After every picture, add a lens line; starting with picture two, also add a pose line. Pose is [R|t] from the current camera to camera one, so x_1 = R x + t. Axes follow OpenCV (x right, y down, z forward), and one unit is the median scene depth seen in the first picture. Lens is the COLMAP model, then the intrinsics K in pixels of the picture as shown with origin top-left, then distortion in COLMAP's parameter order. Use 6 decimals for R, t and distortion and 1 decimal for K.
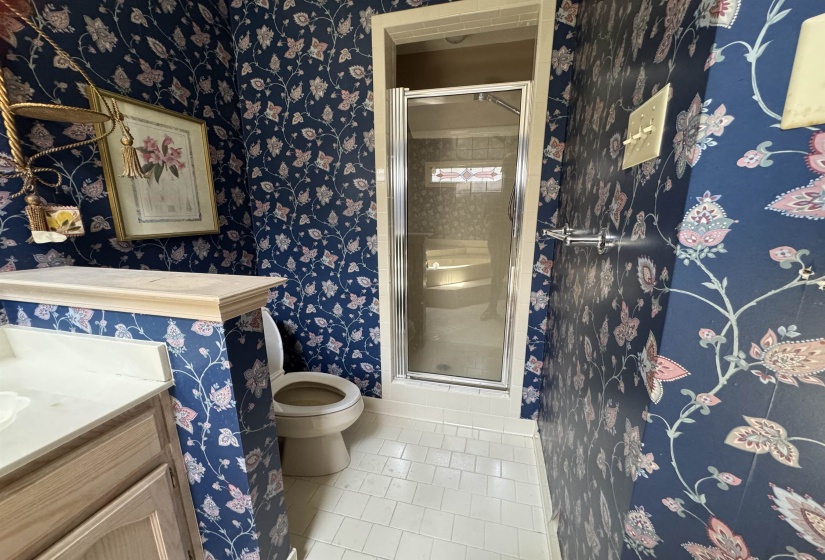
lens RADIAL K [[329.4, 0, 411.5], [0, 329.4, 295.7], [0, 0, 1]] dist [-0.001965, 0.000015]
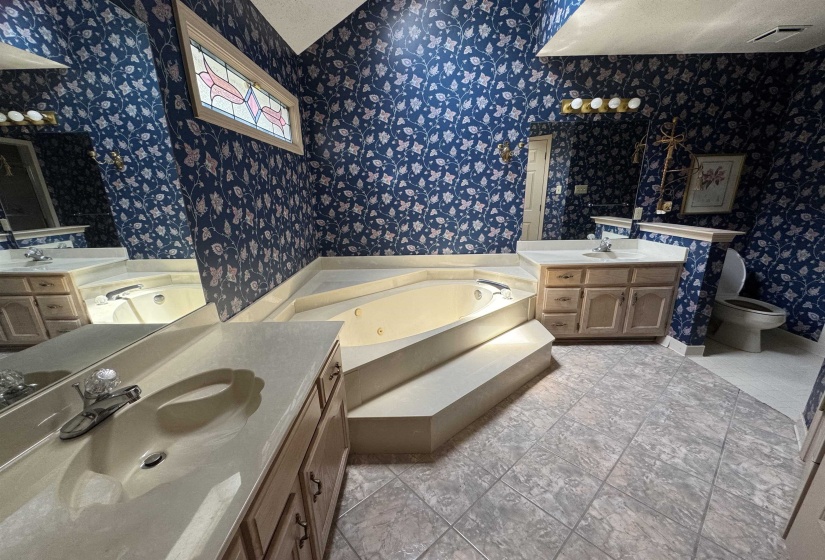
lens RADIAL K [[329.4, 0, 411.5], [0, 329.4, 295.7], [0, 0, 1]] dist [-0.001965, 0.000015]
pose [[0.253177, 0.281411, -0.925586, 1.372421], [-0.212510, 0.949566, 0.230574, 0.350991], [0.943791, 0.138320, 0.300211, -2.021293]]
